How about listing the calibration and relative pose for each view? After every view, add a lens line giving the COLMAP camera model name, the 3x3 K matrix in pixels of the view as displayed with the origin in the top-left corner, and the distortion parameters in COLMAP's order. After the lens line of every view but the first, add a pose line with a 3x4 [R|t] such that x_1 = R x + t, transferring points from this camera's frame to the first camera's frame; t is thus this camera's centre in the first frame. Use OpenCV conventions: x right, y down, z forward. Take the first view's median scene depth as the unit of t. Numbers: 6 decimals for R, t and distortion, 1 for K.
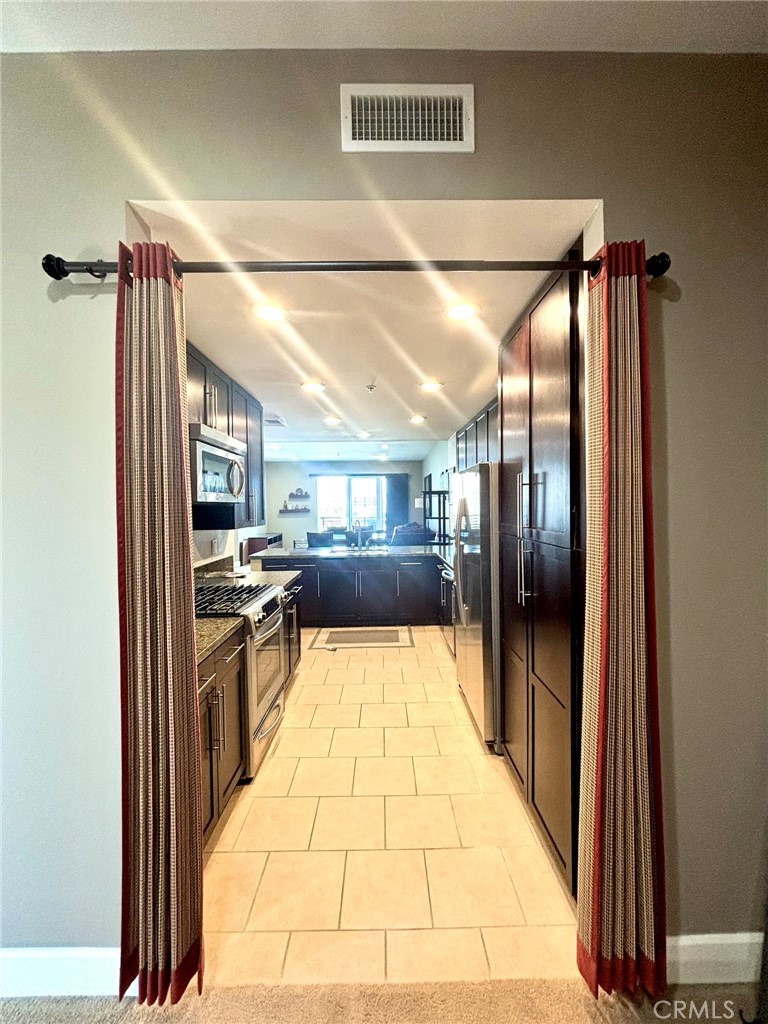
lens RADIAL K [[413.3, 0, 385.8], [0, 413.3, 506.9], [0, 0, 1]] dist [-0.001793, -0.000401]
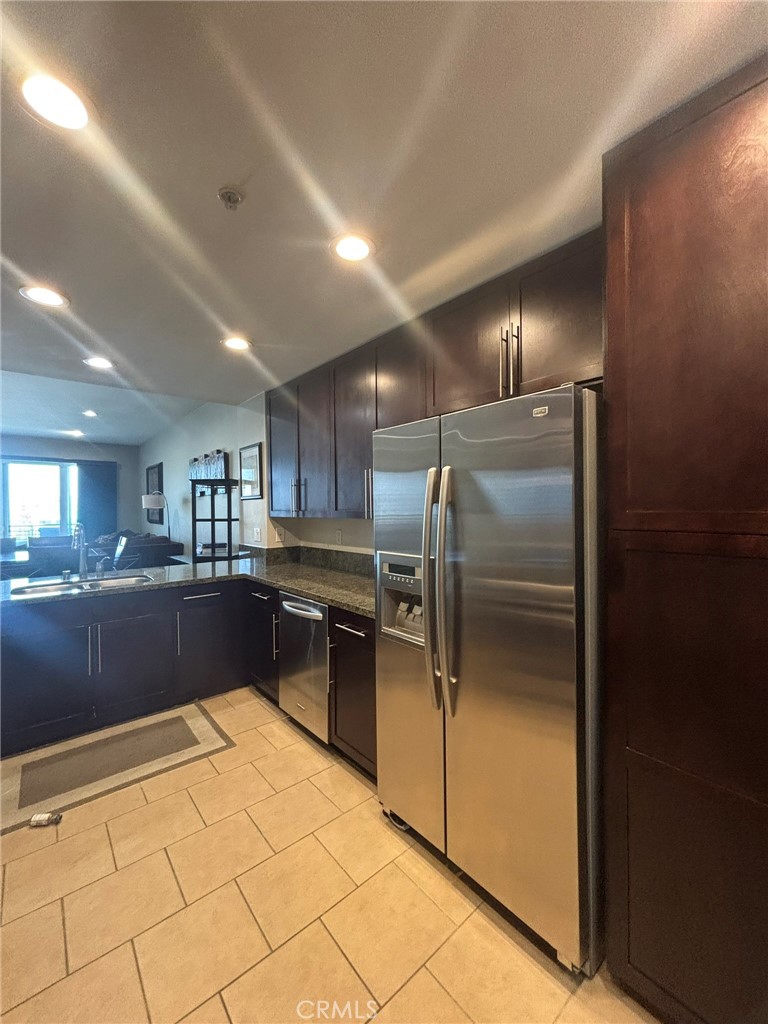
lens RADIAL K [[413.3, 0, 381.8], [0, 413.3, 514.7], [0, 0, 1]] dist [-0.001793, -0.000401]
pose [[0.769323, -0.001104, 0.638859, -0.125473], [-0.000256, 0.999998, 0.002036, 0.022786], [-0.638860, -0.001730, 0.769321, 0.411228]]
